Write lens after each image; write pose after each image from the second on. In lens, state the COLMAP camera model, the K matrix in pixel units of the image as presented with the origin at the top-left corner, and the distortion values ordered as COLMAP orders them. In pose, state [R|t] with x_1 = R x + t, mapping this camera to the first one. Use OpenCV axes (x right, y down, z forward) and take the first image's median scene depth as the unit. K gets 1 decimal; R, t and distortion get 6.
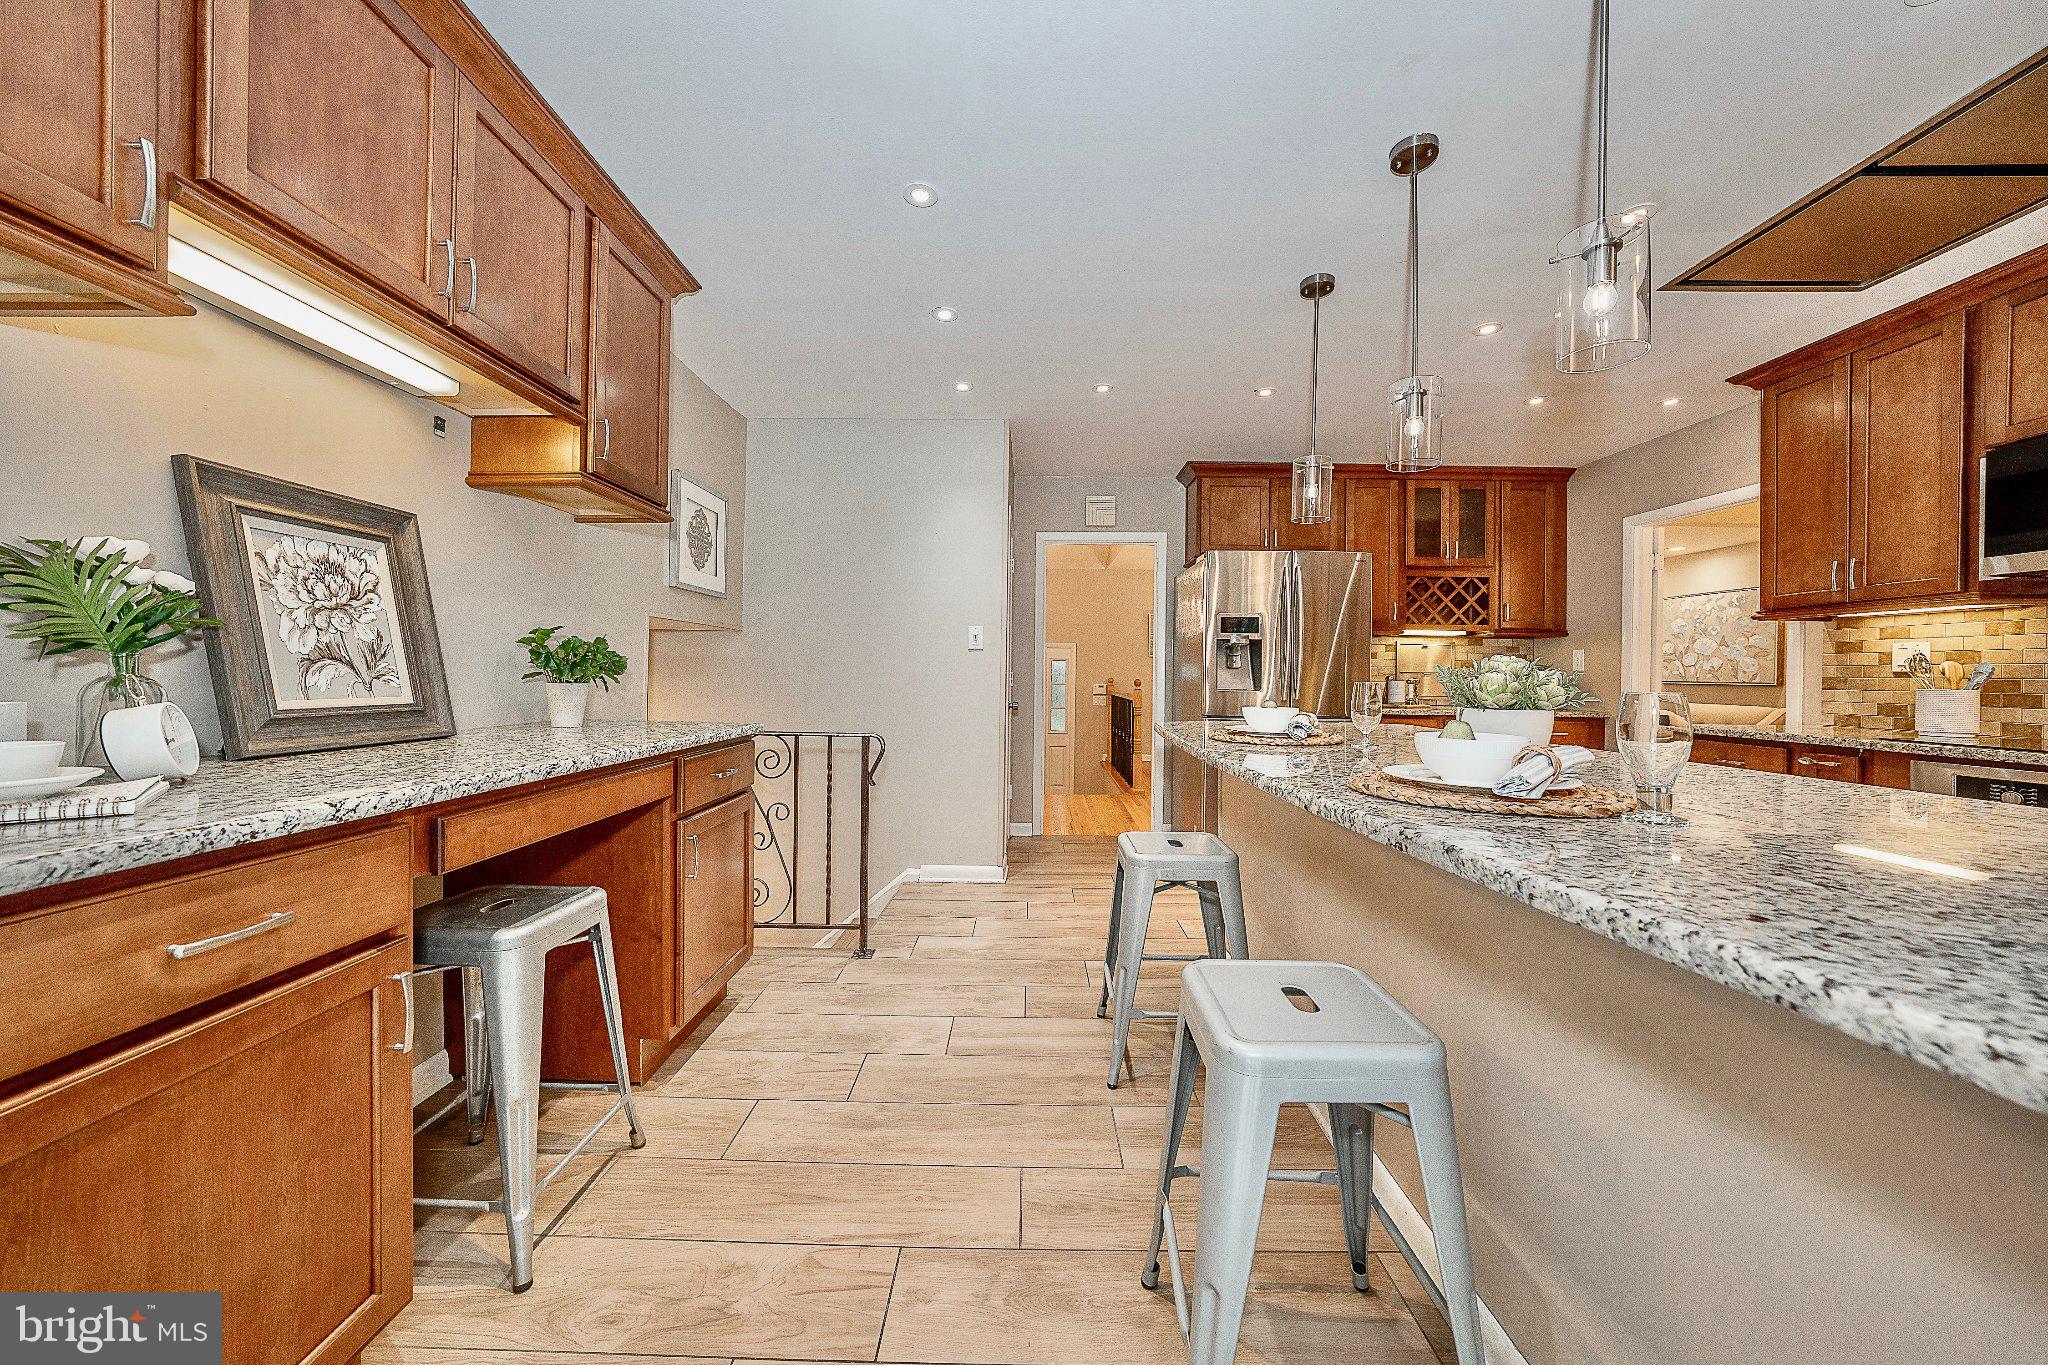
lens RADIAL K [[710.1, 0, 1025.4], [0, 710.1, 672.9], [0, 0, 1]] dist [-0.025242, 0.004875]
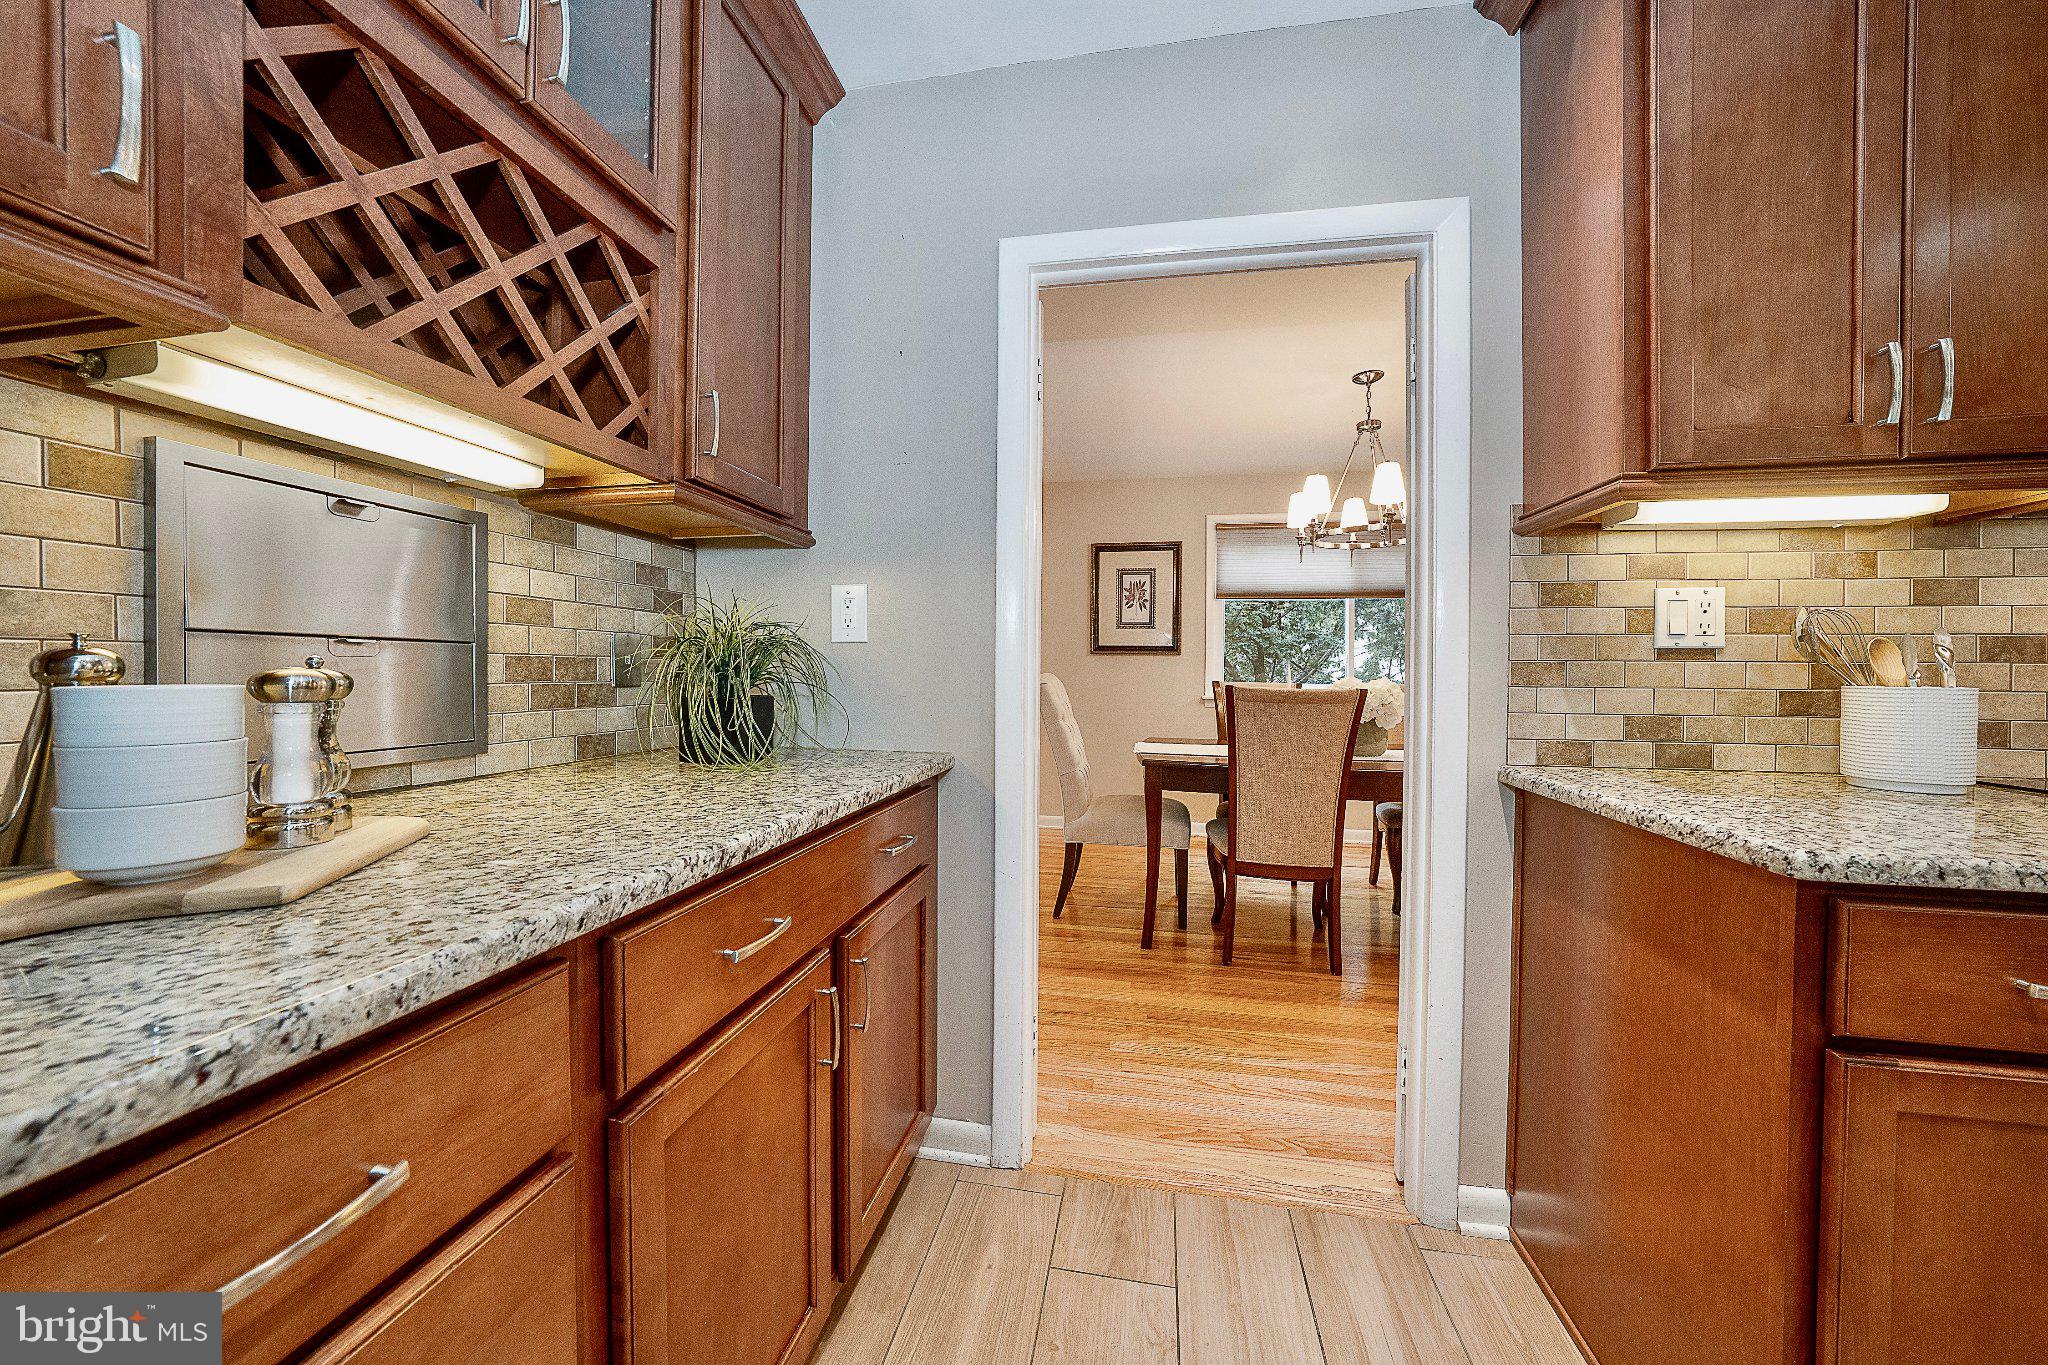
lens RADIAL K [[710.1, 0, 1025.4], [0, 710.1, 672.9], [0, 0, 1]] dist [-0.025242, 0.004875]
pose [[0.179109, -0.014228, 0.983726, 0.487470], [-0.005312, 0.999867, 0.015429, 0.007124], [-0.983815, -0.007989, 0.179010, 0.928342]]
